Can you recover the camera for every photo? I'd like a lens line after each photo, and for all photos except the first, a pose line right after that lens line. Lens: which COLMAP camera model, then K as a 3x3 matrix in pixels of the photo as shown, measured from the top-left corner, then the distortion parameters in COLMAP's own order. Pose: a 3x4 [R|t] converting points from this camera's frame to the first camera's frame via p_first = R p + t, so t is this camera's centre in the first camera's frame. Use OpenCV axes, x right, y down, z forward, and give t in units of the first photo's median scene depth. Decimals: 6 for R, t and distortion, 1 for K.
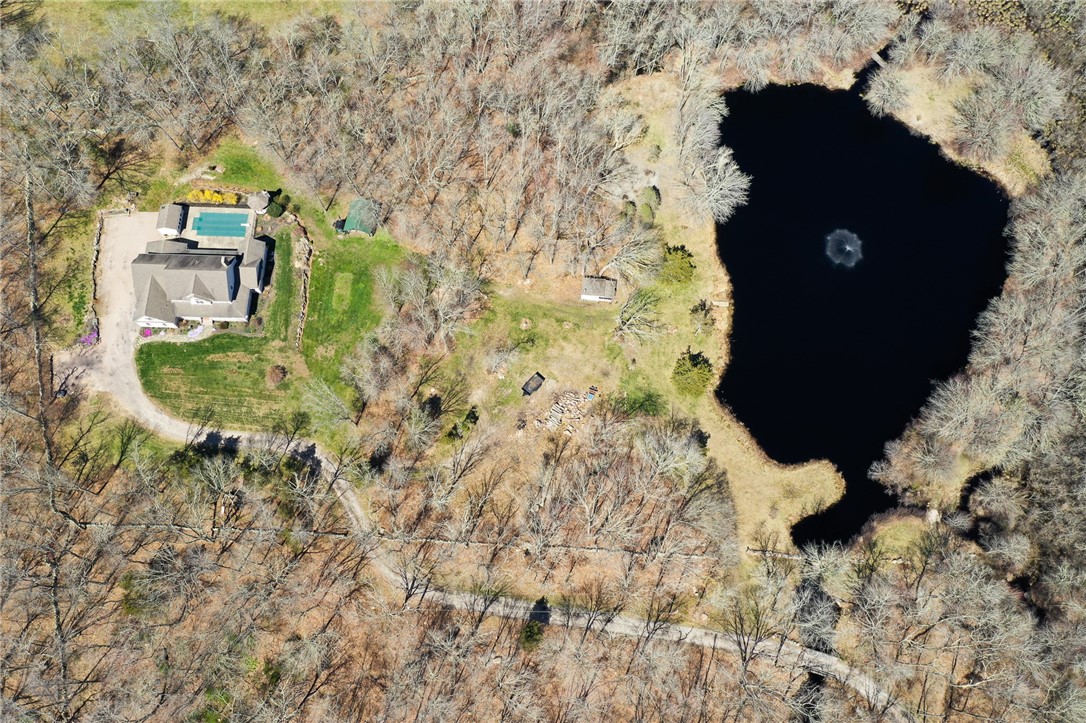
lens RADIAL K [[858.2, 0, 543.0], [0, 858.2, 361.5], [0, 0, 1]] dist [0.003038, 0.014583]
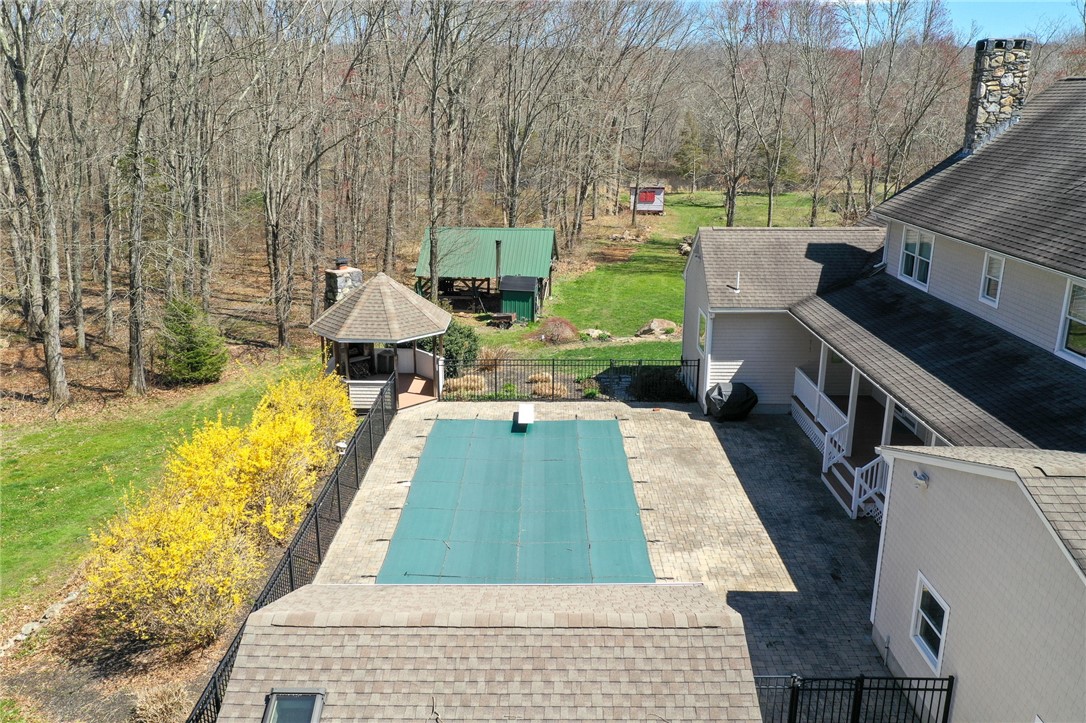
lens RADIAL K [[858.2, 0, 543.0], [0, 858.2, 361.5], [0, 0, 1]] dist [0.003038, 0.014583]
pose [[-0.025719, -0.306520, 0.951517, -0.473102], [0.950310, 0.287898, 0.118430, -0.174021], [-0.310241, 0.907282, 0.283884, 0.945822]]
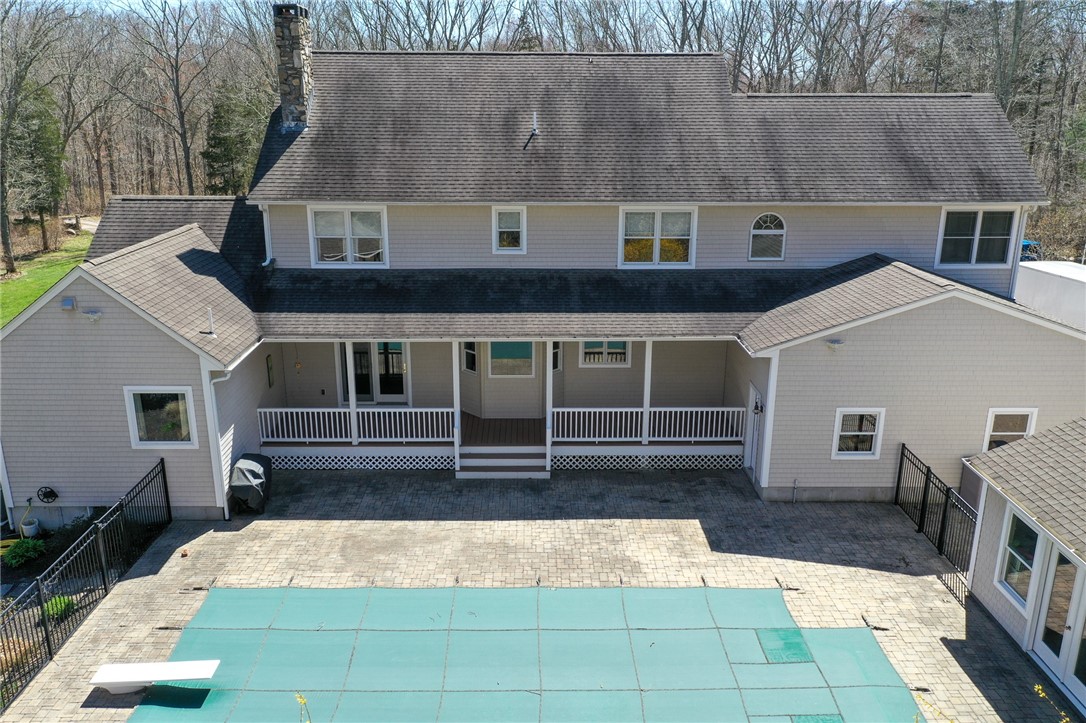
lens RADIAL K [[858.2, 0, 543.0], [0, 858.2, 361.5], [0, 0, 1]] dist [0.003038, 0.014583]
pose [[-0.998963, -0.015142, -0.042938, -0.372230], [-0.043184, 0.016337, 0.998934, -0.229101], [-0.014424, 0.999752, -0.016974, 0.969074]]
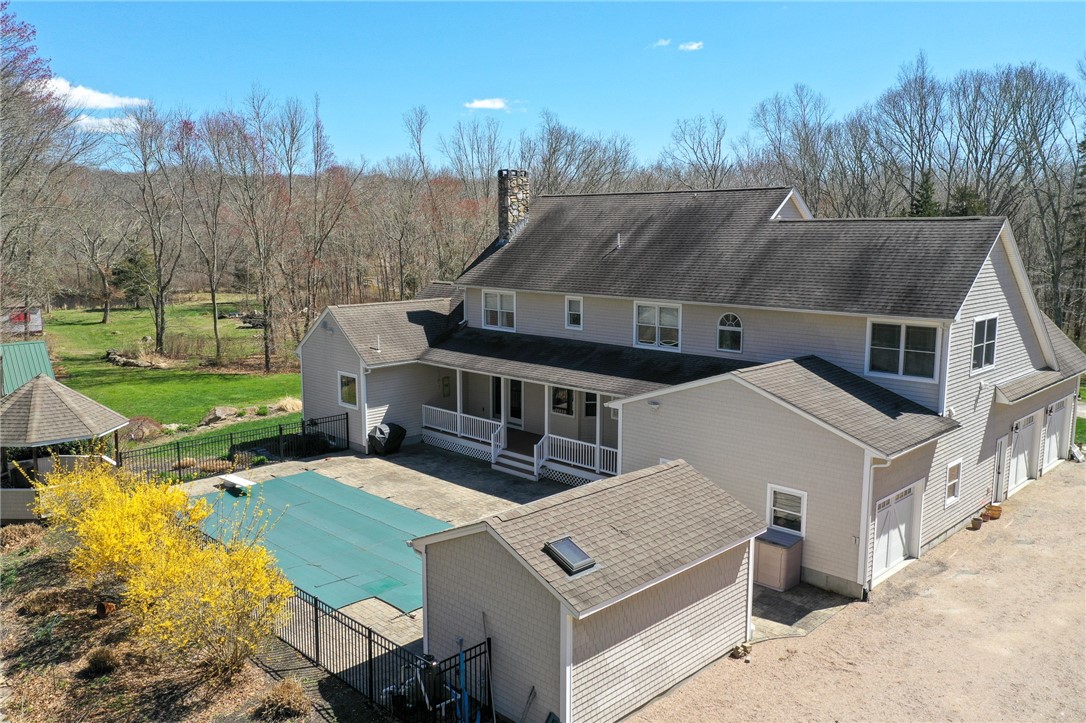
lens RADIAL K [[858.2, 0, 543.0], [0, 858.2, 361.5], [0, 0, 1]] dist [0.003038, 0.014583]
pose [[-0.726676, -0.128157, 0.674921, -0.482118], [0.648041, 0.198187, 0.735367, -0.237938], [-0.228003, 0.971750, -0.060967, 0.970137]]
